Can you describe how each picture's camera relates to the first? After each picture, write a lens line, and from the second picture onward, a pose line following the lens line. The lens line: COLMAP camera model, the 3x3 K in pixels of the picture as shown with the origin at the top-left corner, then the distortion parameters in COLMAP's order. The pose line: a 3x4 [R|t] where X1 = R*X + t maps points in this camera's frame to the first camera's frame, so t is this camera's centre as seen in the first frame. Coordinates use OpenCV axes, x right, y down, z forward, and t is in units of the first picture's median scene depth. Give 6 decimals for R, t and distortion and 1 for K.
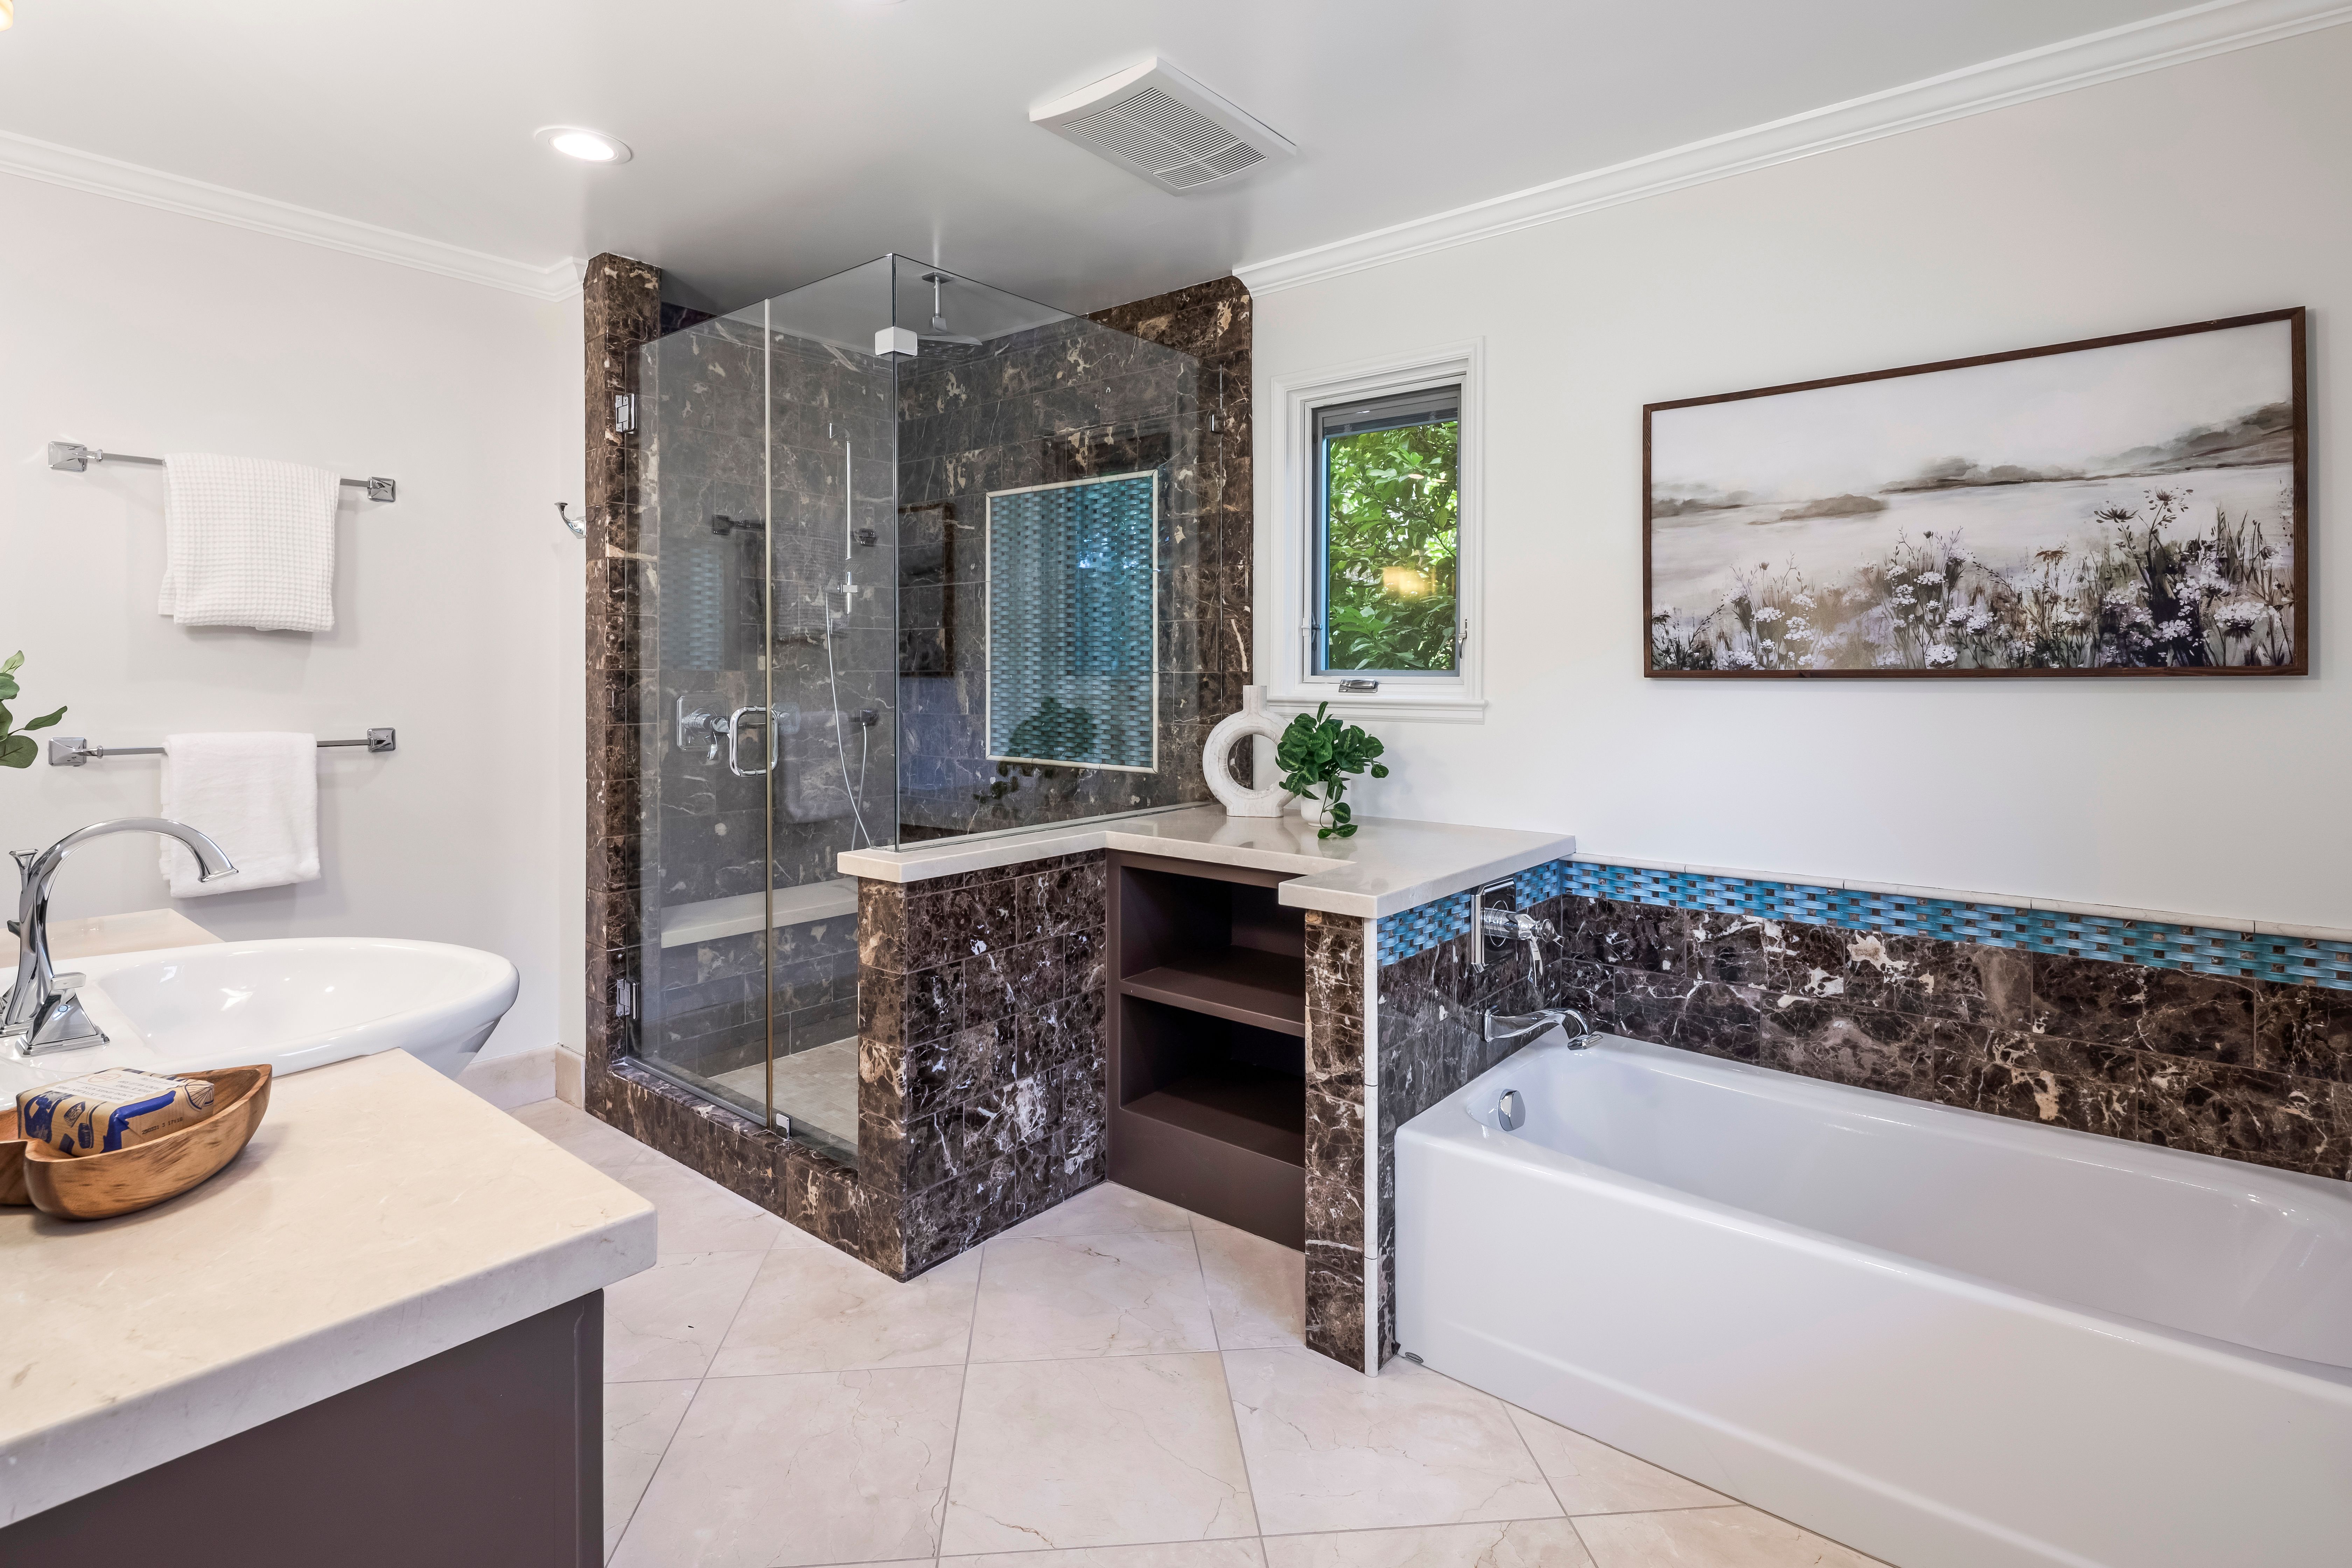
lens RADIAL K [[1142.8, 0, 1183.5], [0, 1142.8, 660.6], [0, 0, 1]] dist [-0.001127, -0.001949]
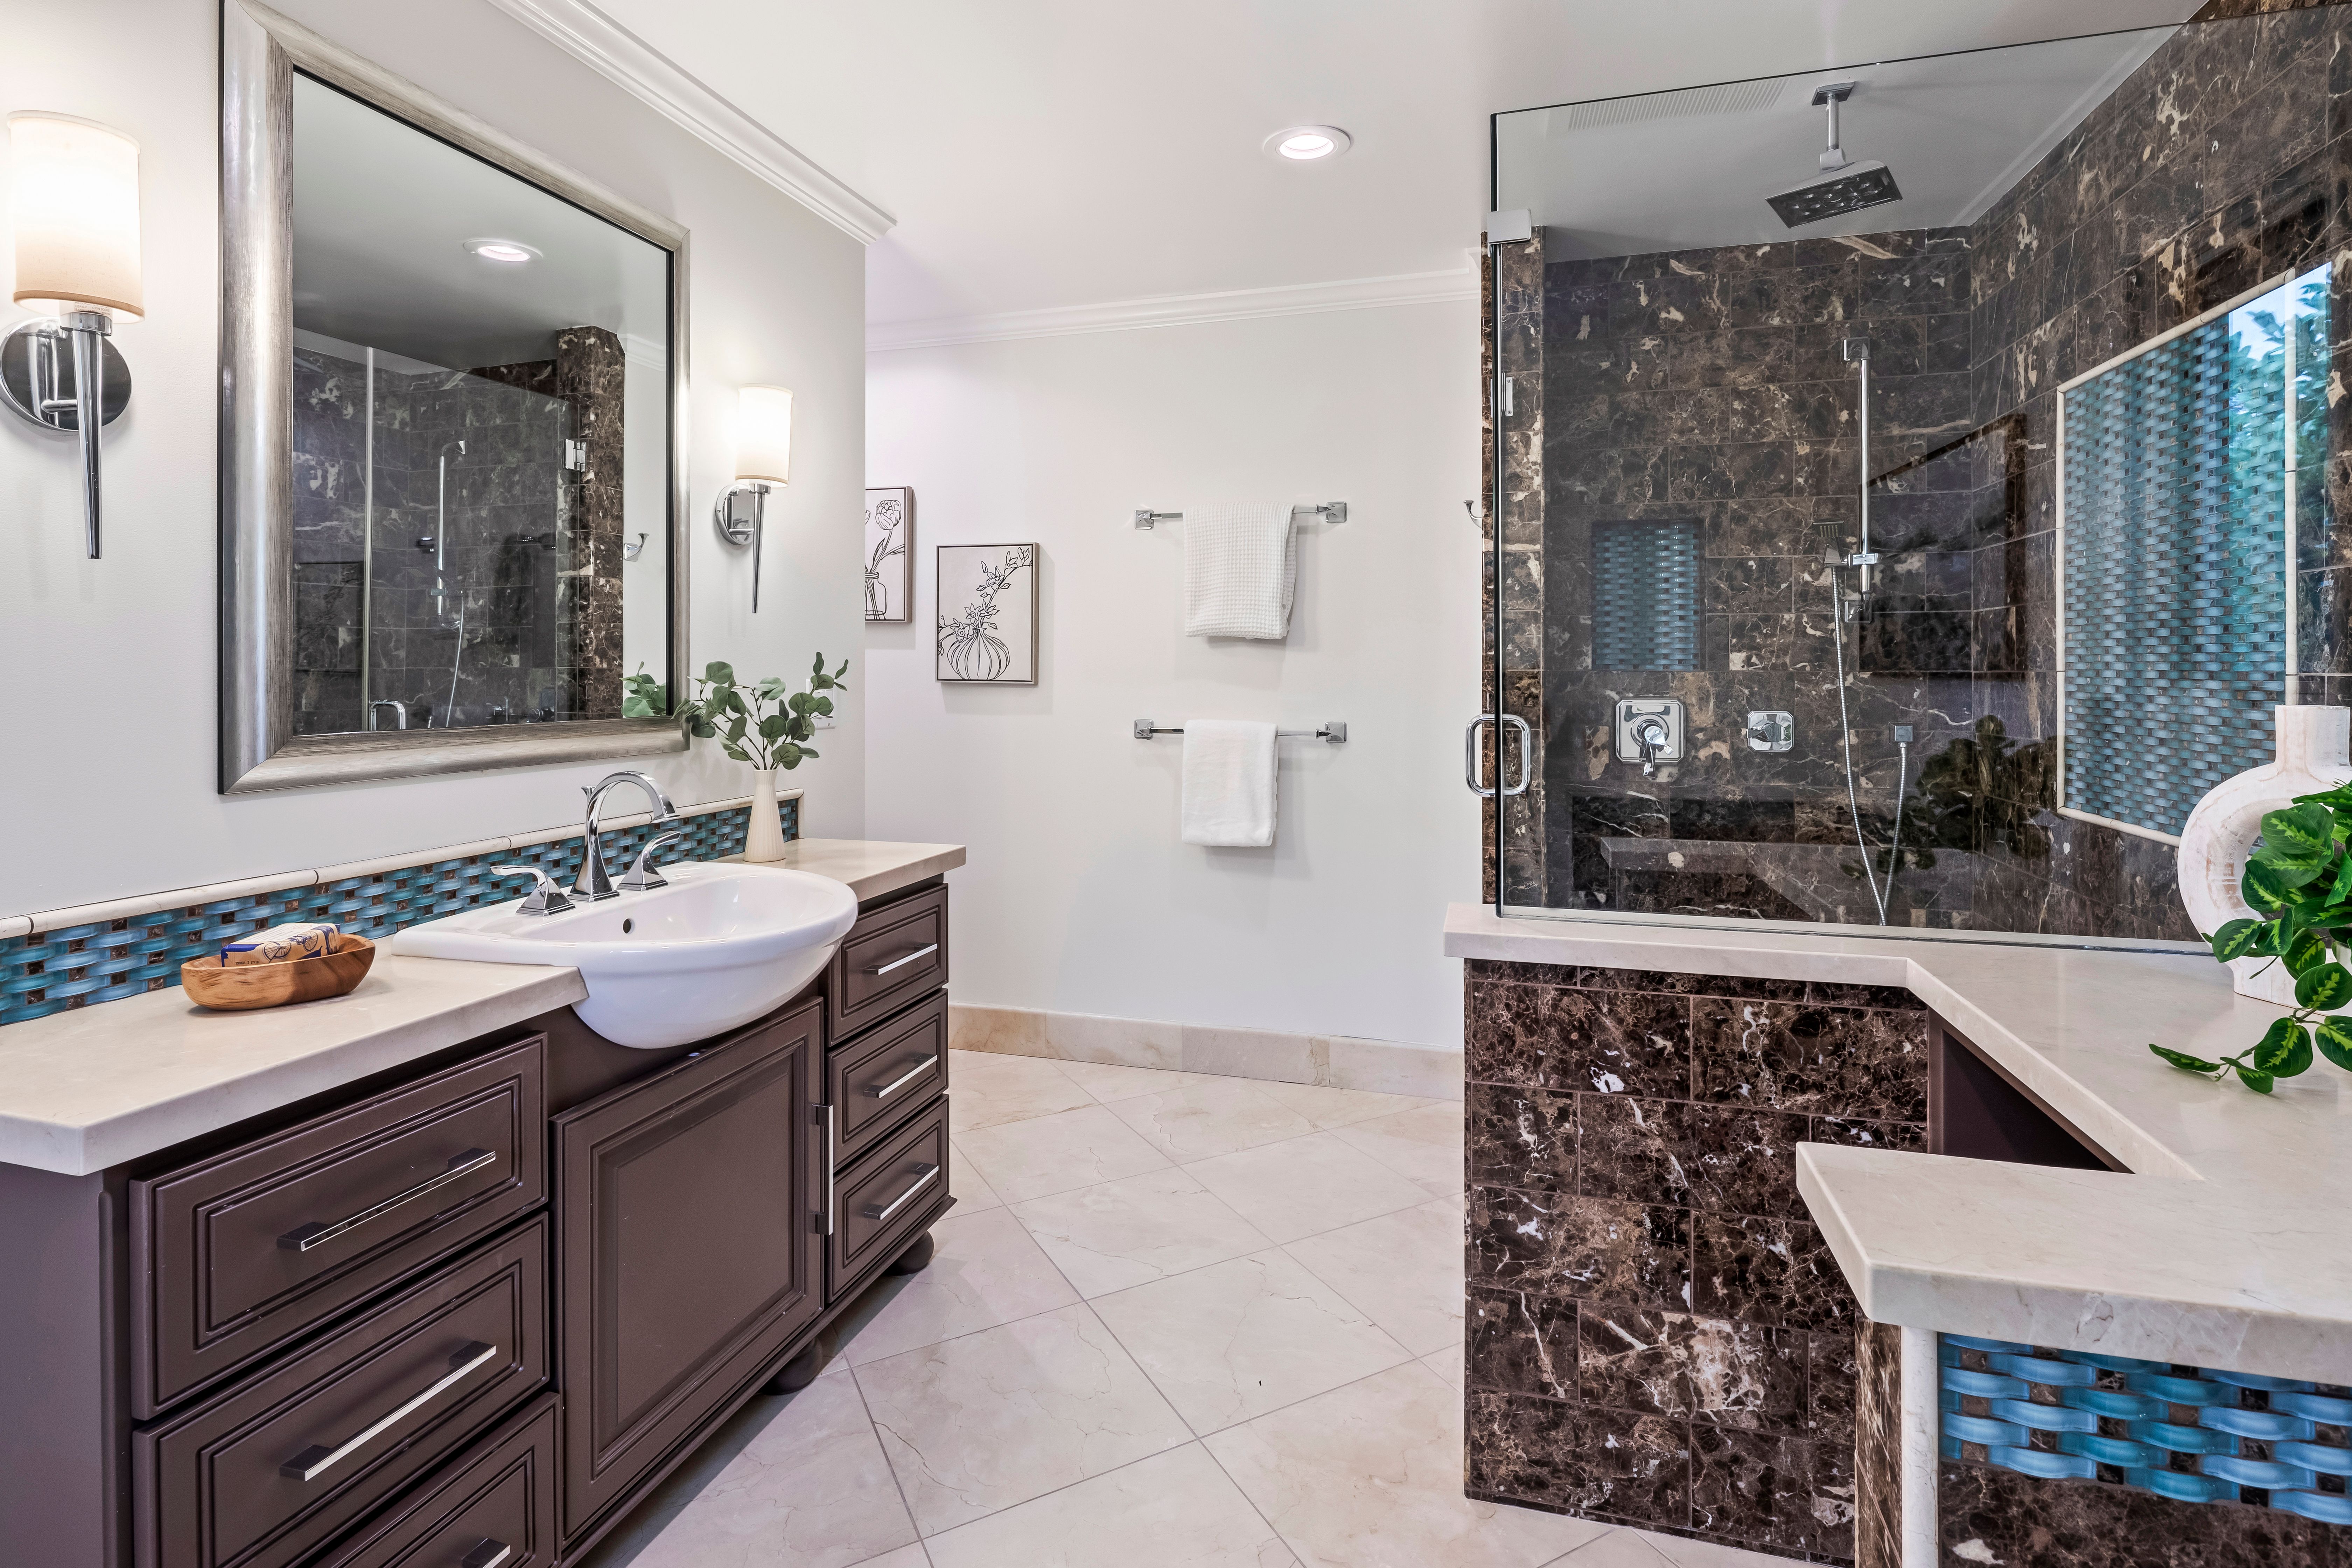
lens RADIAL K [[1142.8, 0, 1183.5], [0, 1142.8, 660.6], [0, 0, 1]] dist [-0.001127, -0.001949]
pose [[0.387818, -0.008519, -0.921697, 0.296816], [0.009235, 0.999943, -0.005356, 0.002820], [0.921690, -0.006435, 0.387875, 0.435952]]
